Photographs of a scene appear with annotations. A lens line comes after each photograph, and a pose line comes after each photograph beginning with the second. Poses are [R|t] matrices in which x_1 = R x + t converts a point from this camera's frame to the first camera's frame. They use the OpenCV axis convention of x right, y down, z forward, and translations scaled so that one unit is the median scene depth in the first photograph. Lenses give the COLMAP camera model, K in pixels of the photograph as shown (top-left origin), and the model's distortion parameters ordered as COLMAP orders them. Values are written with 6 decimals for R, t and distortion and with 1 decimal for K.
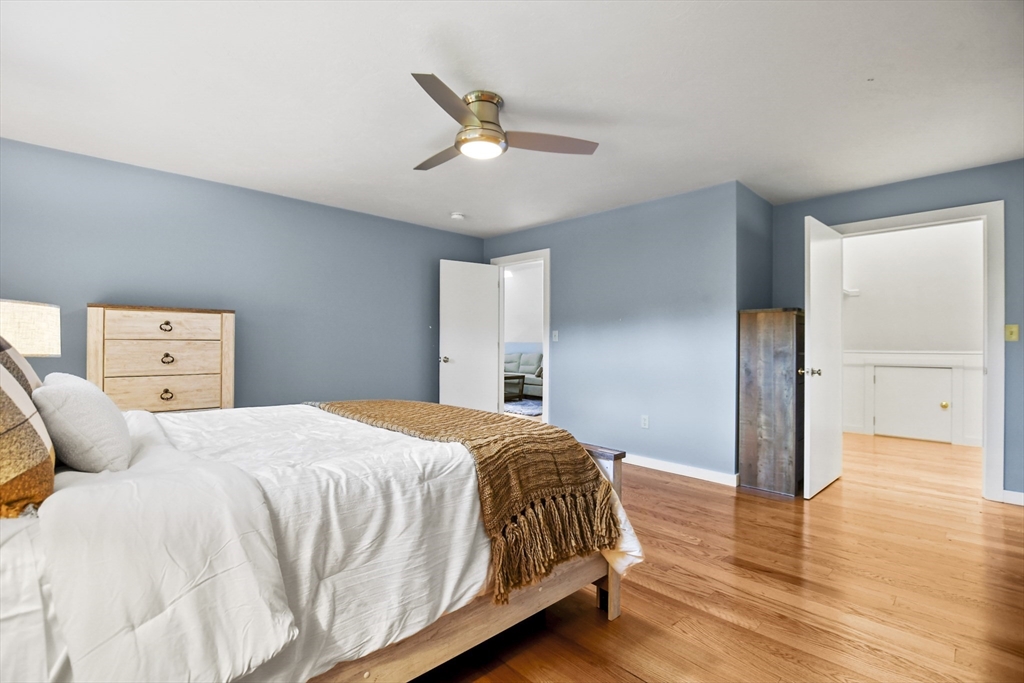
lens RADIAL K [[476.4, 0, 514.6], [0, 476.4, 343.0], [0, 0, 1]] dist [-0.026609, 0.003233]
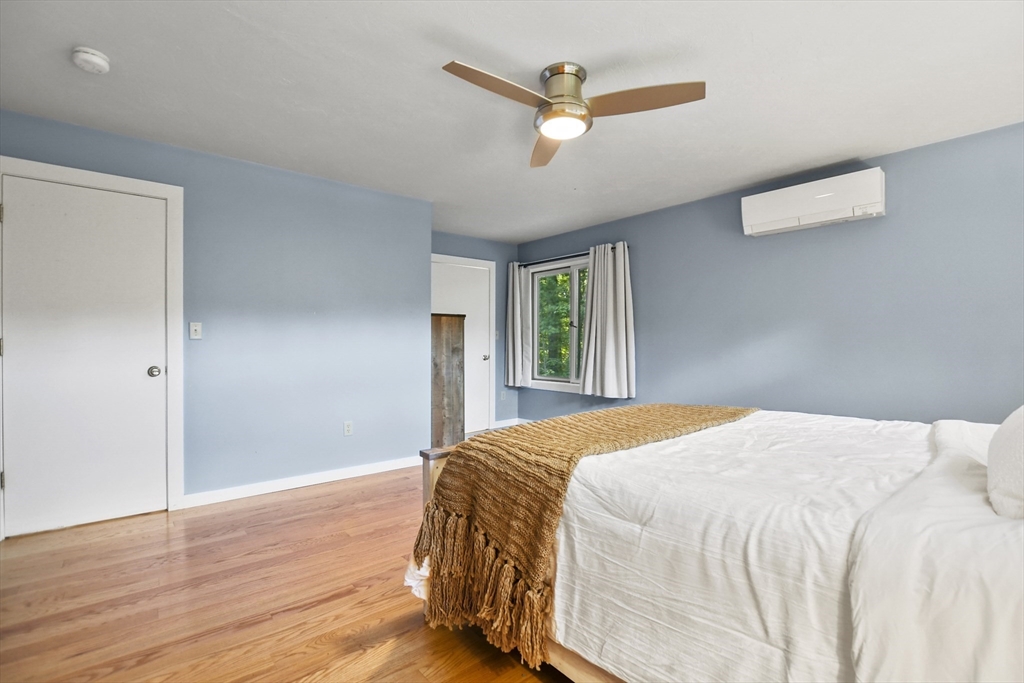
lens RADIAL K [[447.3, 0, 512.7], [0, 447.3, 340.6], [0, 0, 1]] dist [-0.011422, 0.003357]
pose [[0.098528, -0.006238, 0.995115, -0.638945], [-0.002796, 0.999975, 0.006545, -0.009532], [-0.995130, -0.003427, 0.098508, 0.707255]]
